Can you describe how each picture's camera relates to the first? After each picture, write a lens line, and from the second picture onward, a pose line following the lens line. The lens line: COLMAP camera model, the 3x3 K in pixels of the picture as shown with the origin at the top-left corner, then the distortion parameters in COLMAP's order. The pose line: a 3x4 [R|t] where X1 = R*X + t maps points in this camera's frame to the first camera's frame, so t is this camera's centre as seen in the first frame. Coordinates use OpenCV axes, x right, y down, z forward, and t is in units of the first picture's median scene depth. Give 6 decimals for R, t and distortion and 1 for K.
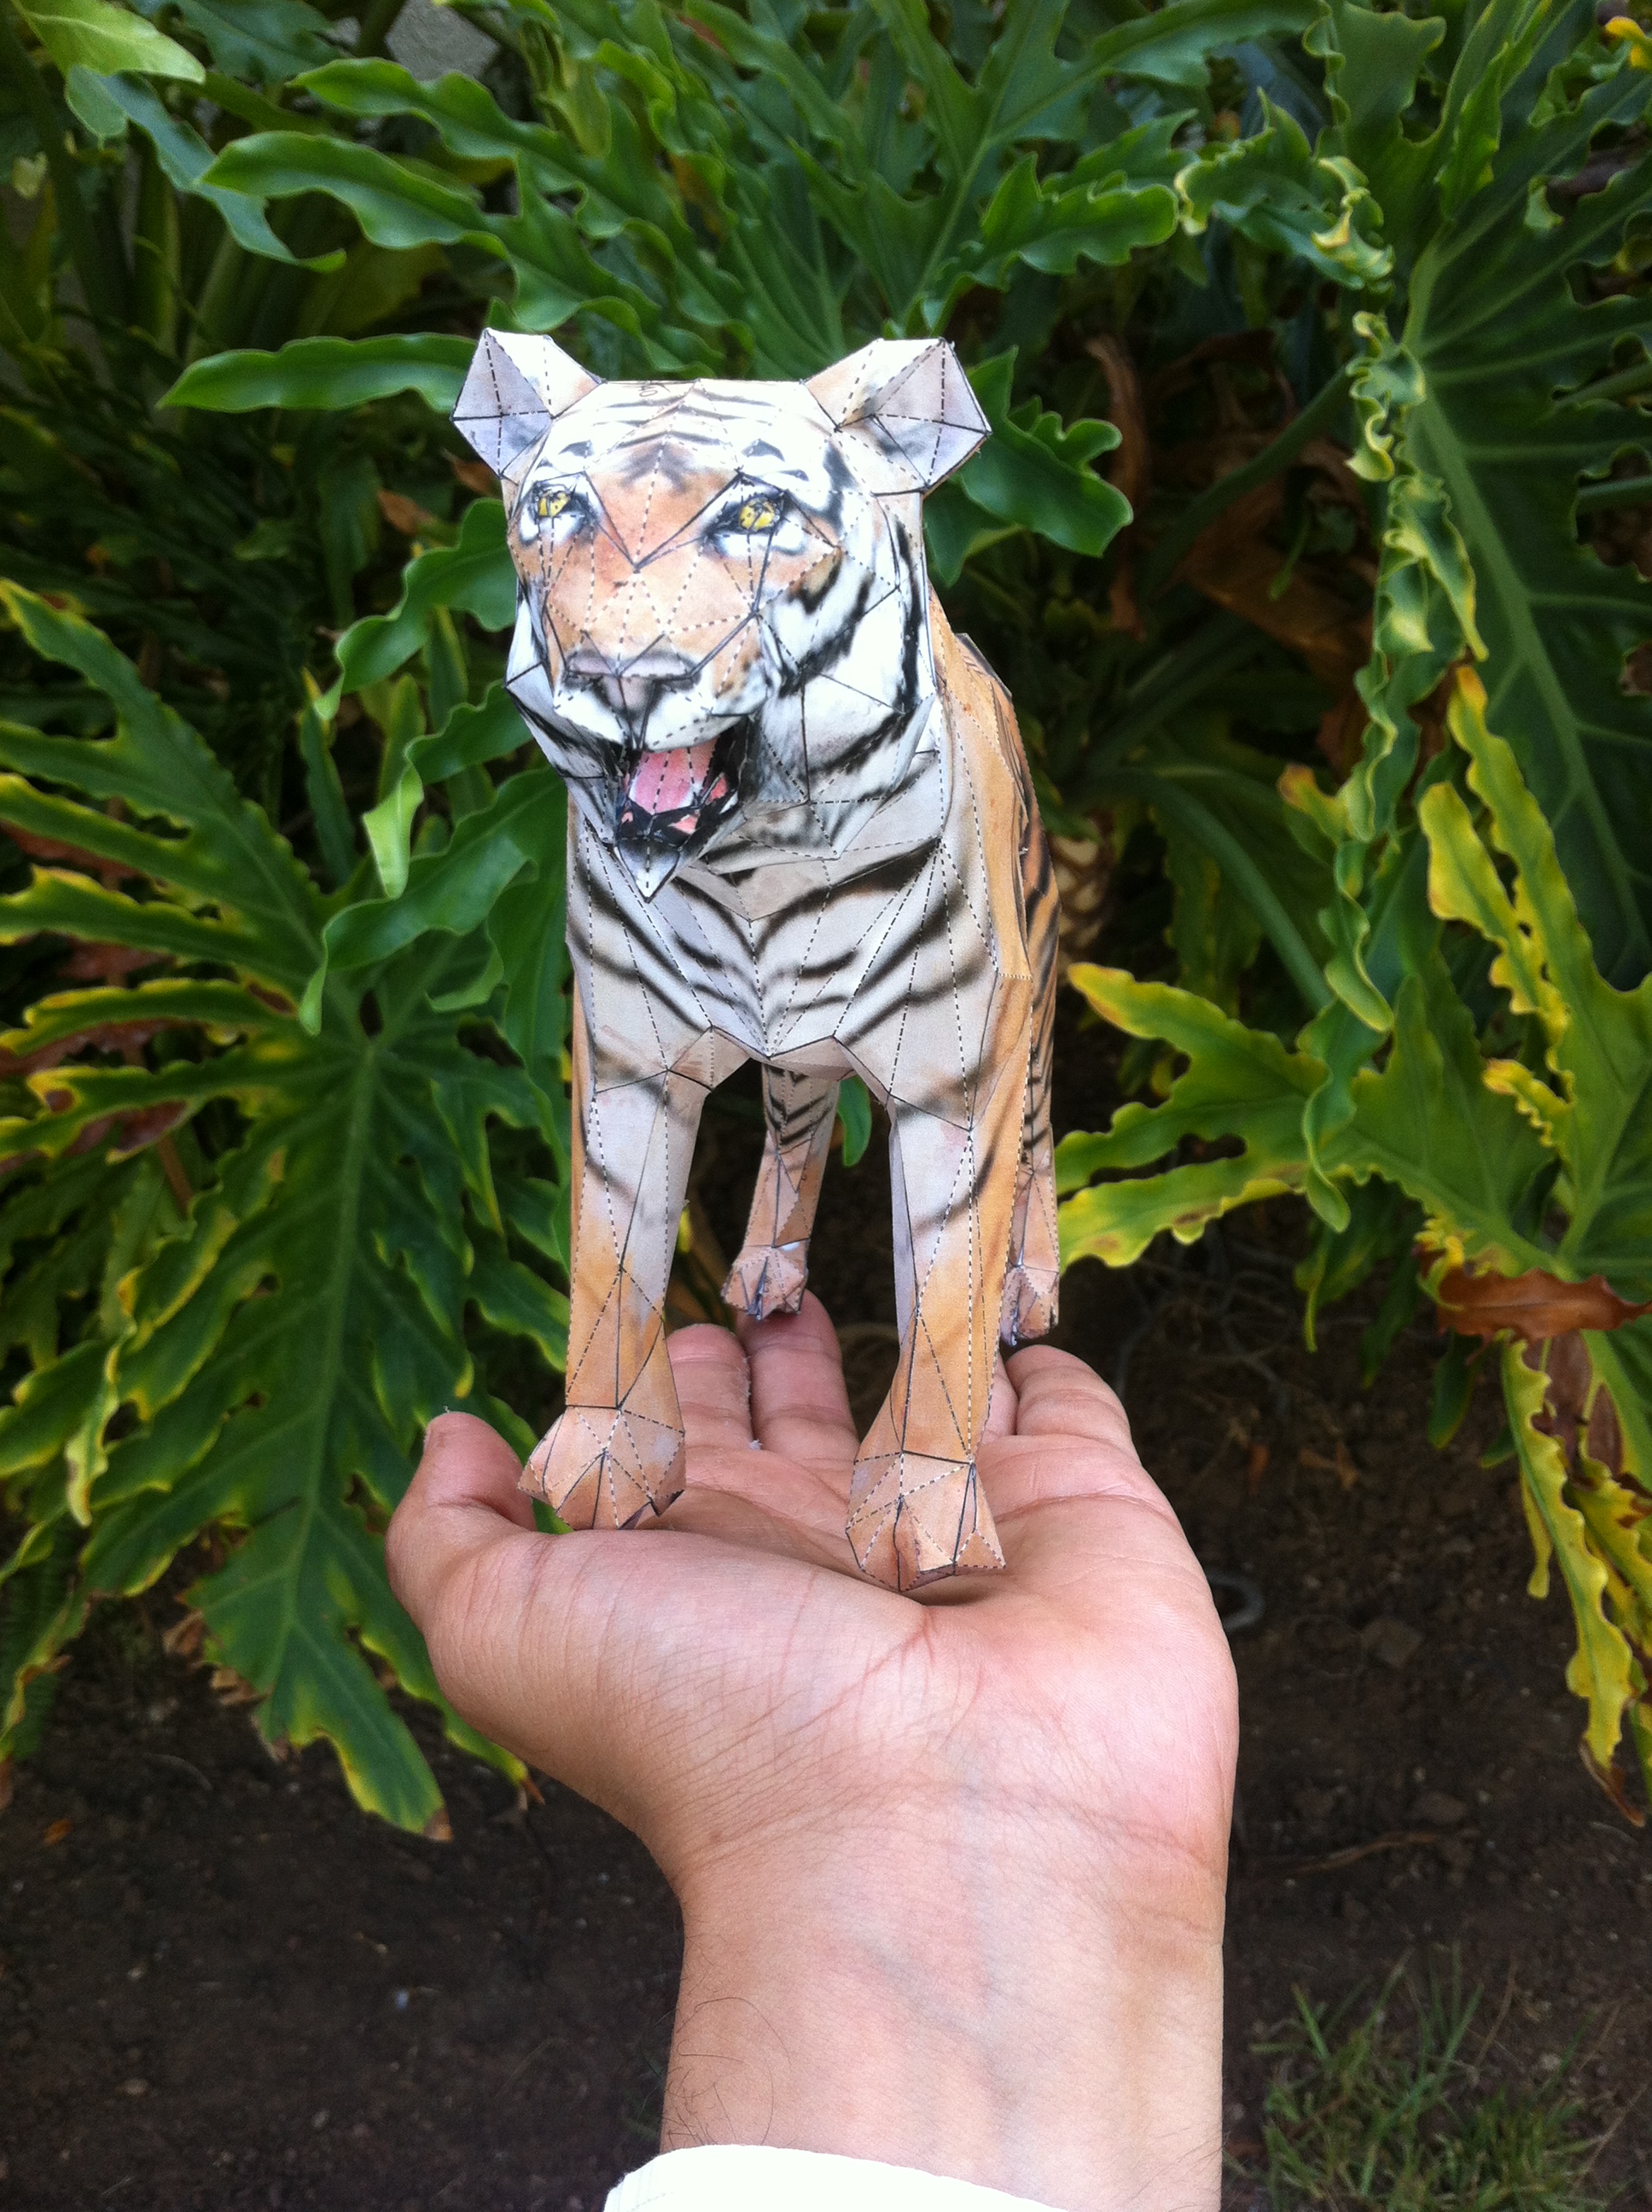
lens RADIAL K [[2163.6, 0, 826.0], [0, 2163.6, 1106.0], [0, 0, 1]] dist [0.083857, -0.117289]
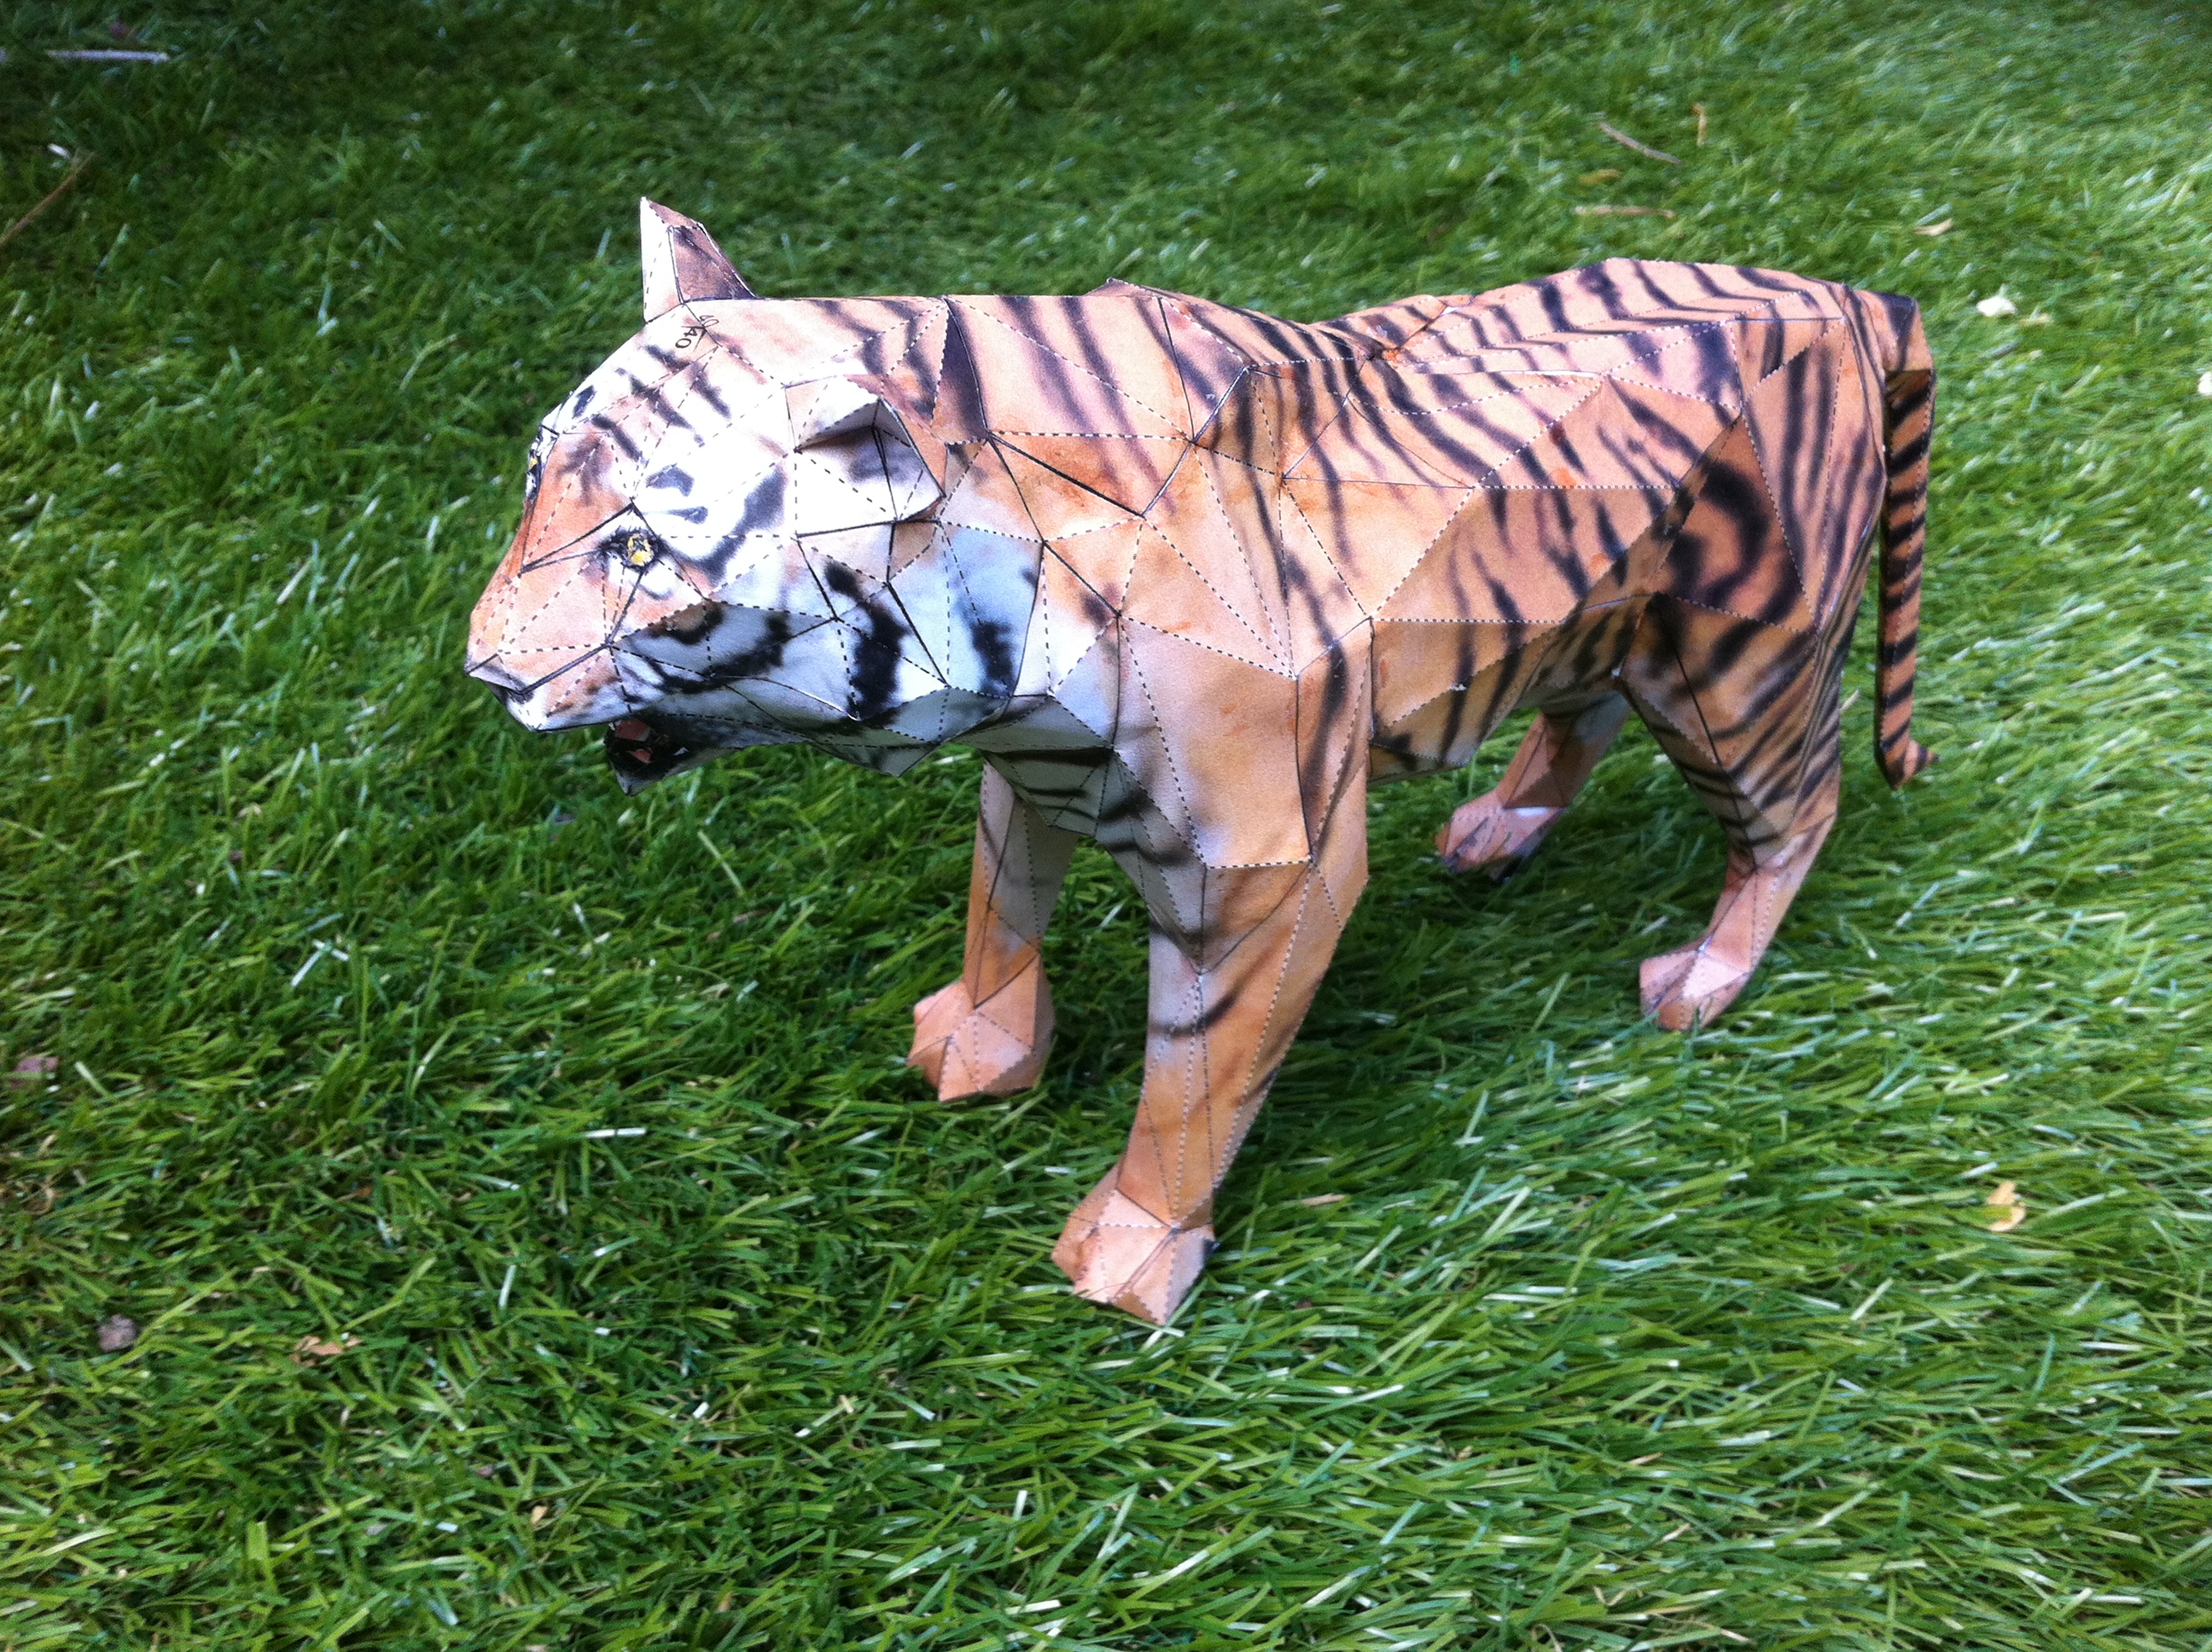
lens RADIAL K [[2163.6, 0, 1106.0], [0, 2163.6, 826.0], [0, 0, 1]] dist [0.083857, -0.117289]
pose [[0.731369, 0.442034, -0.519331, 0.698402], [-0.203102, 0.868126, 0.452888, -0.654121], [0.651036, -0.225751, 0.724698, 0.383429]]
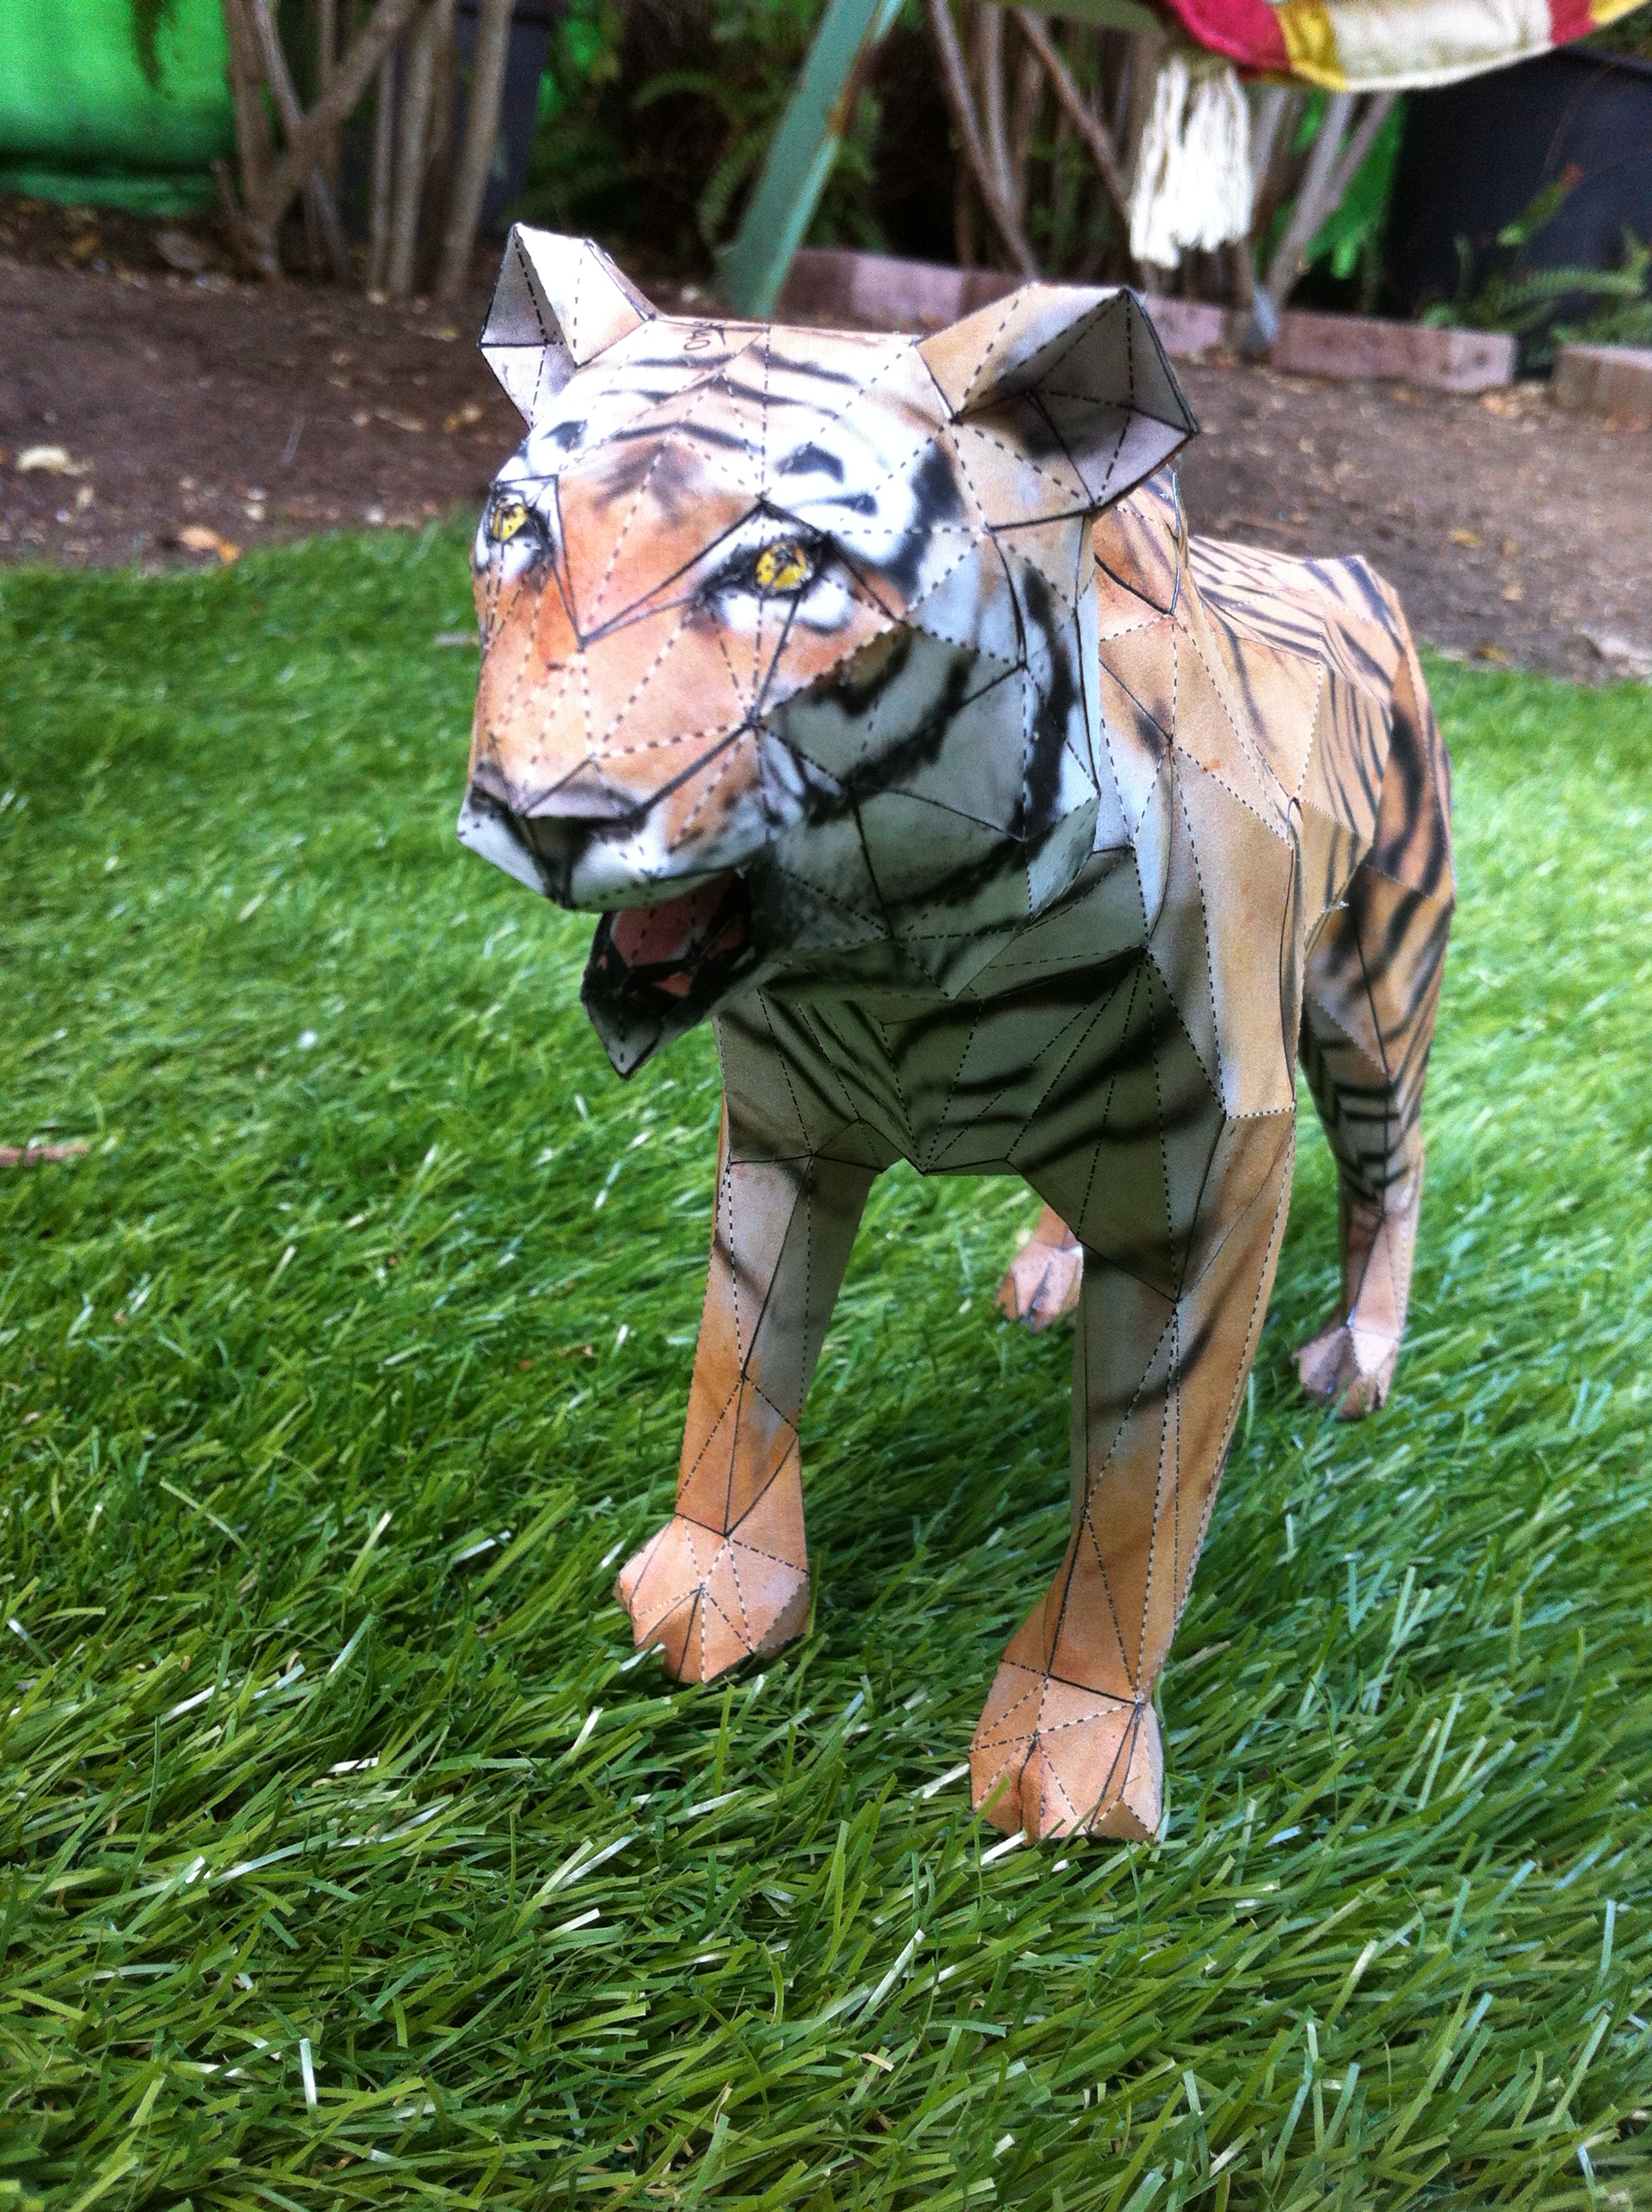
lens RADIAL K [[2163.6, 0, 826.0], [0, 2163.6, 1106.0], [0, 0, 1]] dist [0.083857, -0.117289]
pose [[0.961472, 0.140719, -0.236155, 0.160411], [-0.108737, 0.983668, 0.143437, -0.205397], [0.252482, -0.112232, 0.961071, 0.345099]]
